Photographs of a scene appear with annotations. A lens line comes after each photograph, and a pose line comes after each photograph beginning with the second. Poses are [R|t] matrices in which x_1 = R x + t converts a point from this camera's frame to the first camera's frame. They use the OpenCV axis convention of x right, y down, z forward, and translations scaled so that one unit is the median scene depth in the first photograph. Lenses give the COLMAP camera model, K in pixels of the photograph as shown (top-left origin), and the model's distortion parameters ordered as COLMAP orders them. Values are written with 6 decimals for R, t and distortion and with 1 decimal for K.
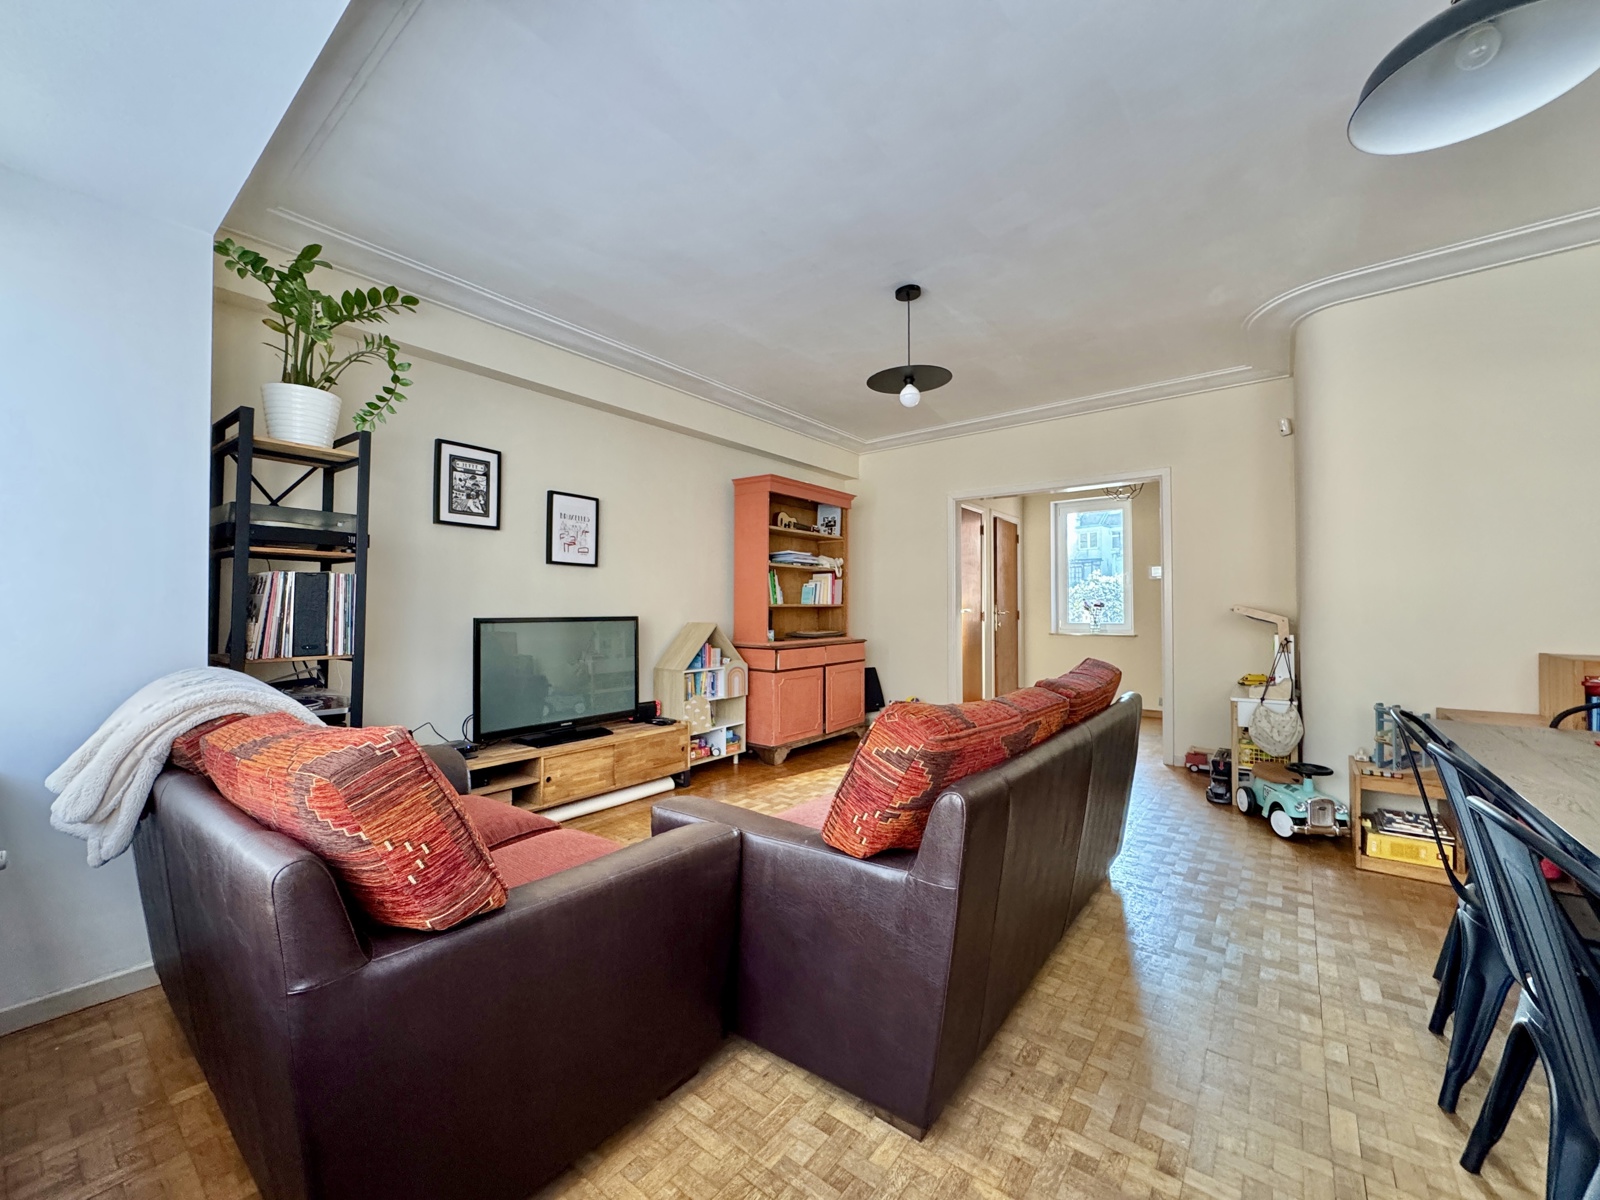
lens RADIAL K [[636.6, 0, 799.1], [0, 636.6, 598.1], [0, 0, 1]] dist [0.000359, -0.000123]
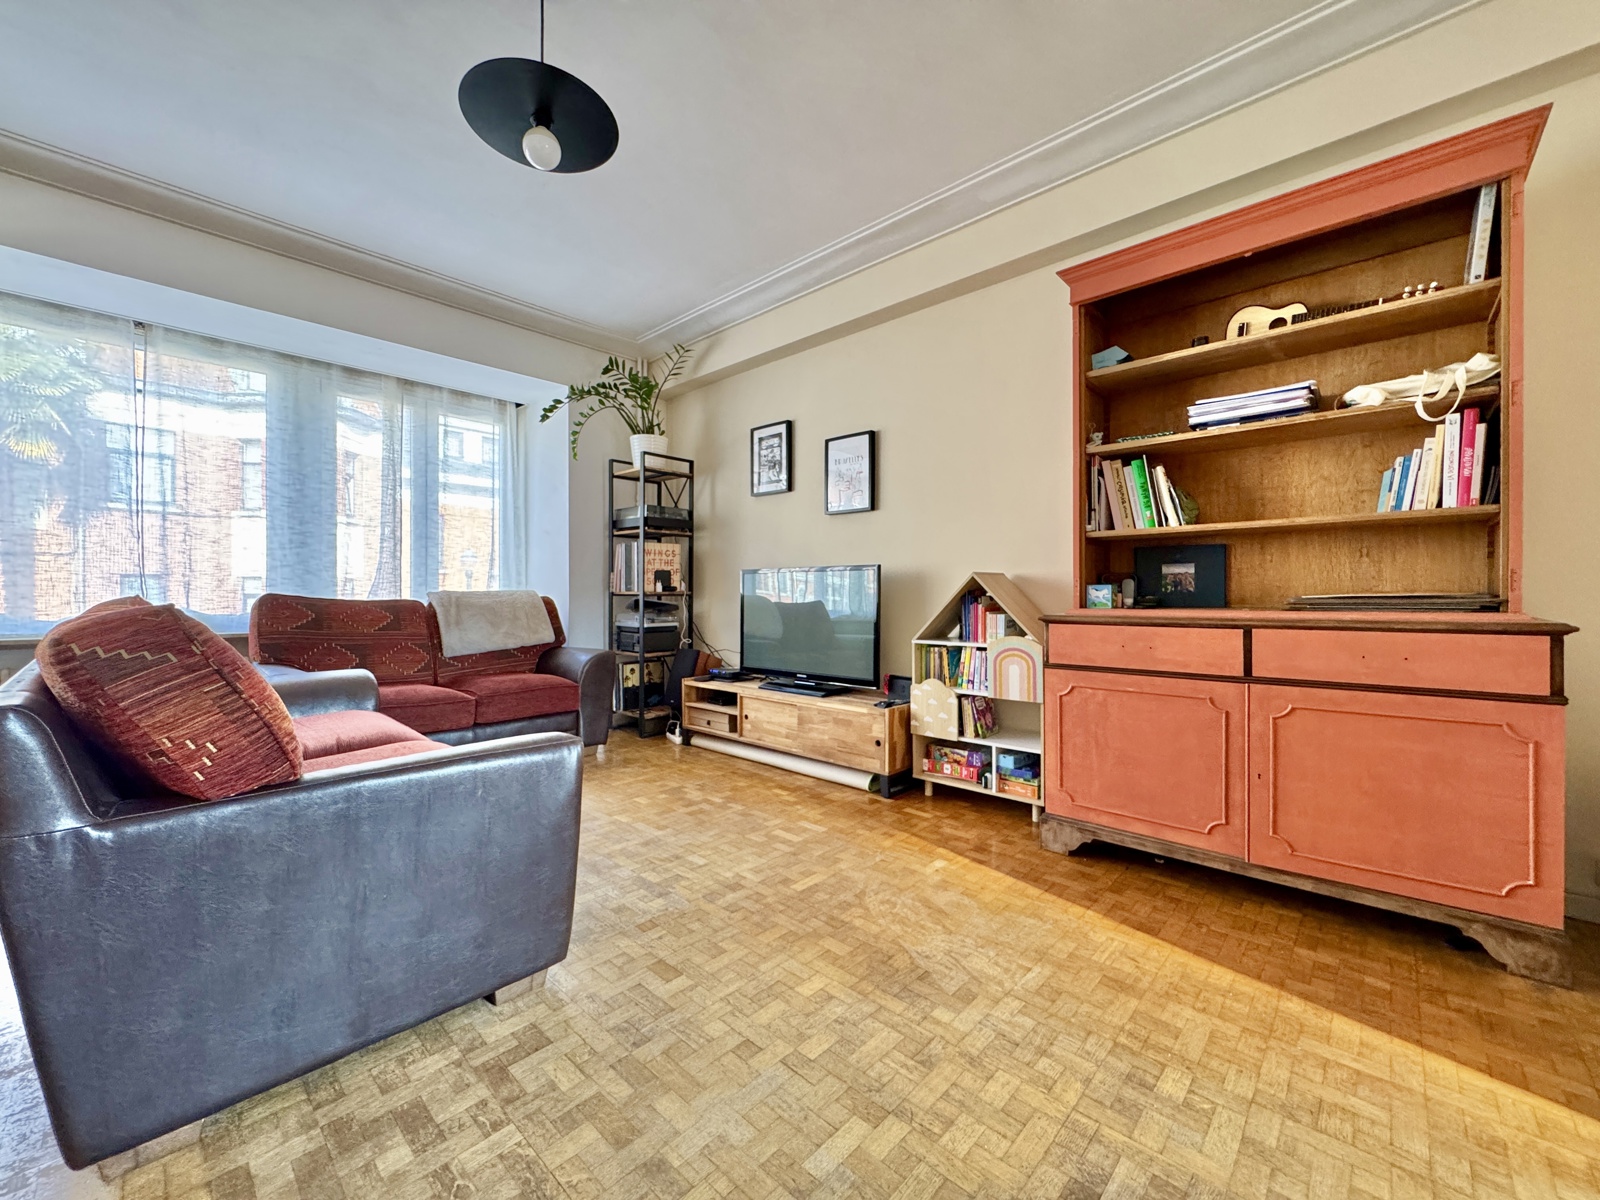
lens RADIAL K [[636.6, 0, 799.1], [0, 636.6, 598.1], [0, 0, 1]] dist [0.000359, -0.000123]
pose [[-0.096796, 0.003572, -0.995298, 0.676931], [0.017184, 0.999851, 0.001917, 0.083508], [0.995156, -0.016918, -0.096843, 1.205056]]
